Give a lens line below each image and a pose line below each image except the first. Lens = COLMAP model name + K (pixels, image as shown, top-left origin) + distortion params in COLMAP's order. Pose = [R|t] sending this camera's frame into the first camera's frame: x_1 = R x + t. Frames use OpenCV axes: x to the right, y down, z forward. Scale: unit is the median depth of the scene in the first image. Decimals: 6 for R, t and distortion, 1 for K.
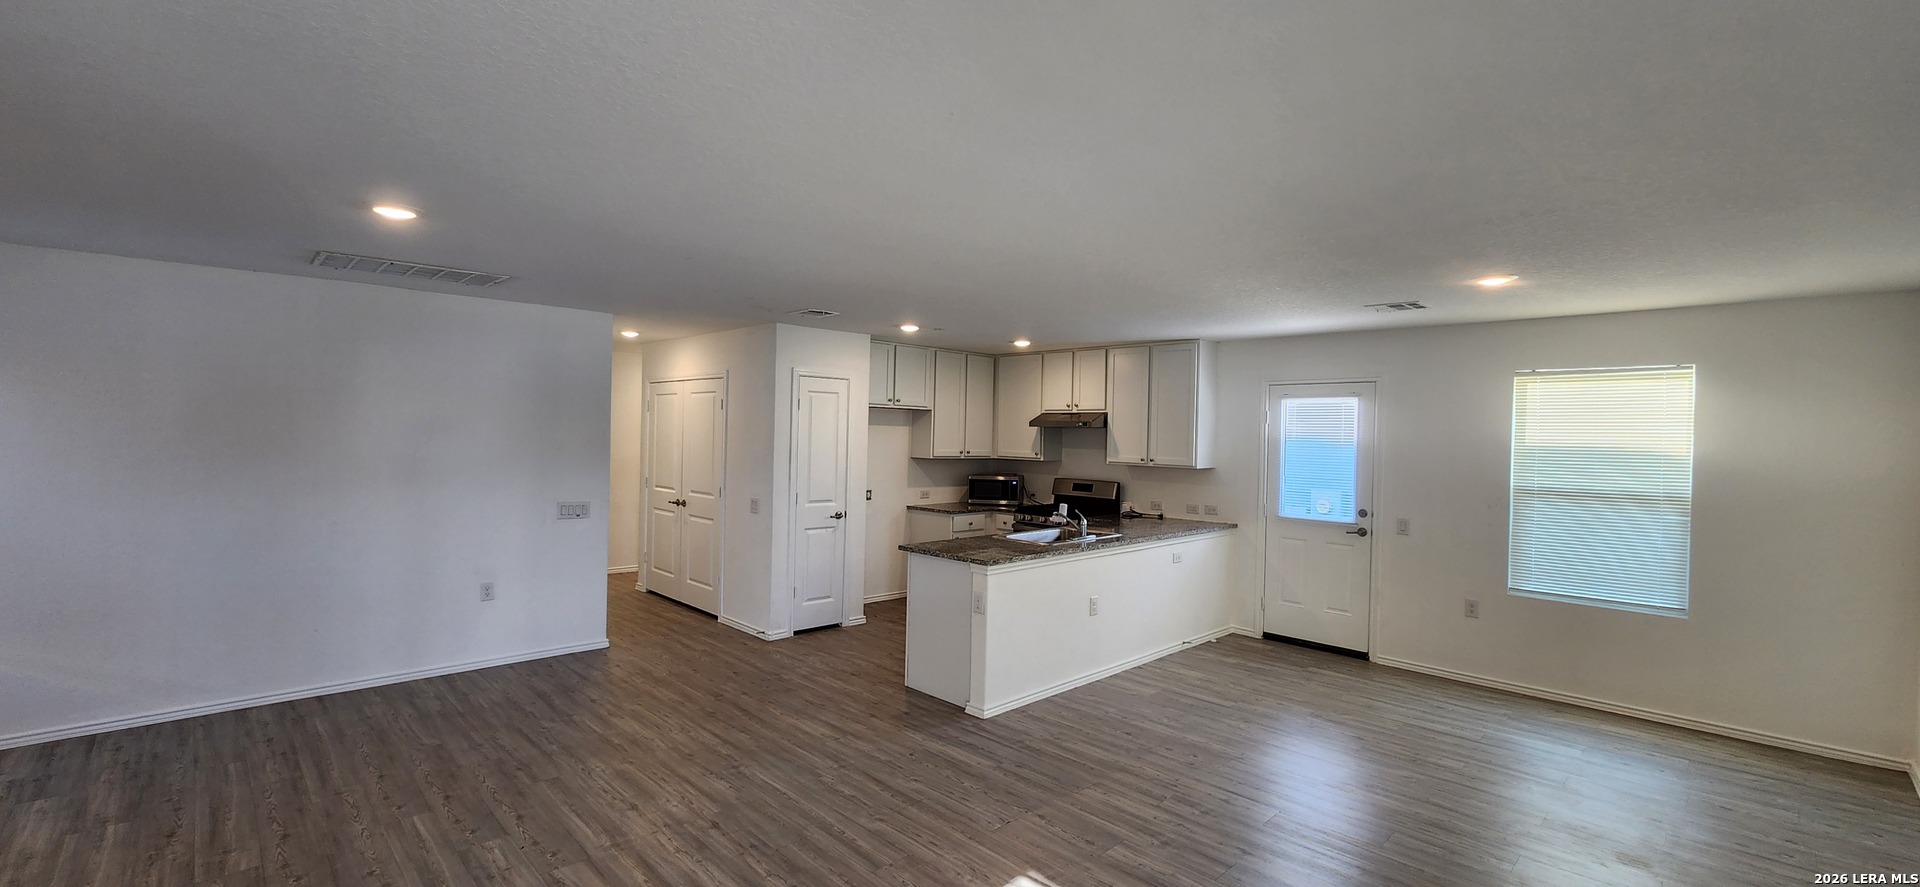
lens RADIAL K [[783.0, 0, 975.0], [0, 783.0, 443.3], [0, 0, 1]] dist [-0.001799, -0.000905]
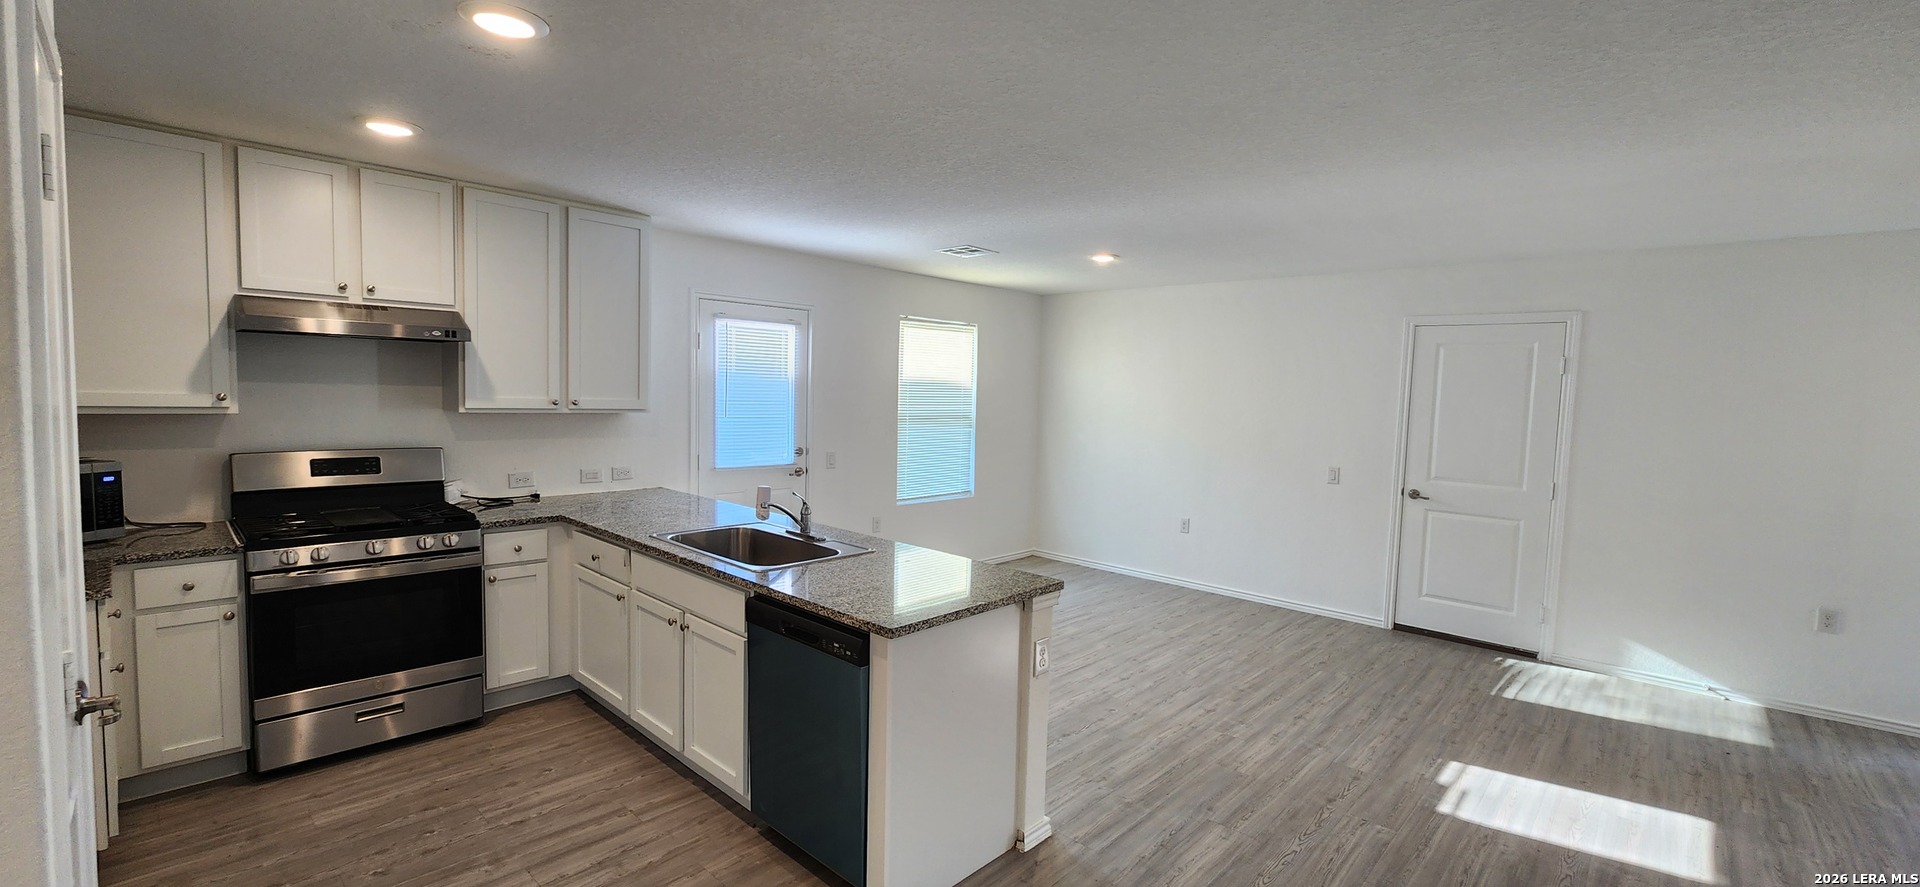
lens RADIAL K [[783.0, 0, 968.0], [0, 783.0, 443.1], [0, 0, 1]] dist [-0.001799, -0.000905]
pose [[-0.044683, -0.089526, 0.994982, -0.402059], [-0.017709, 0.995891, 0.088813, -0.006435], [-0.998844, -0.013652, -0.046084, 0.769752]]
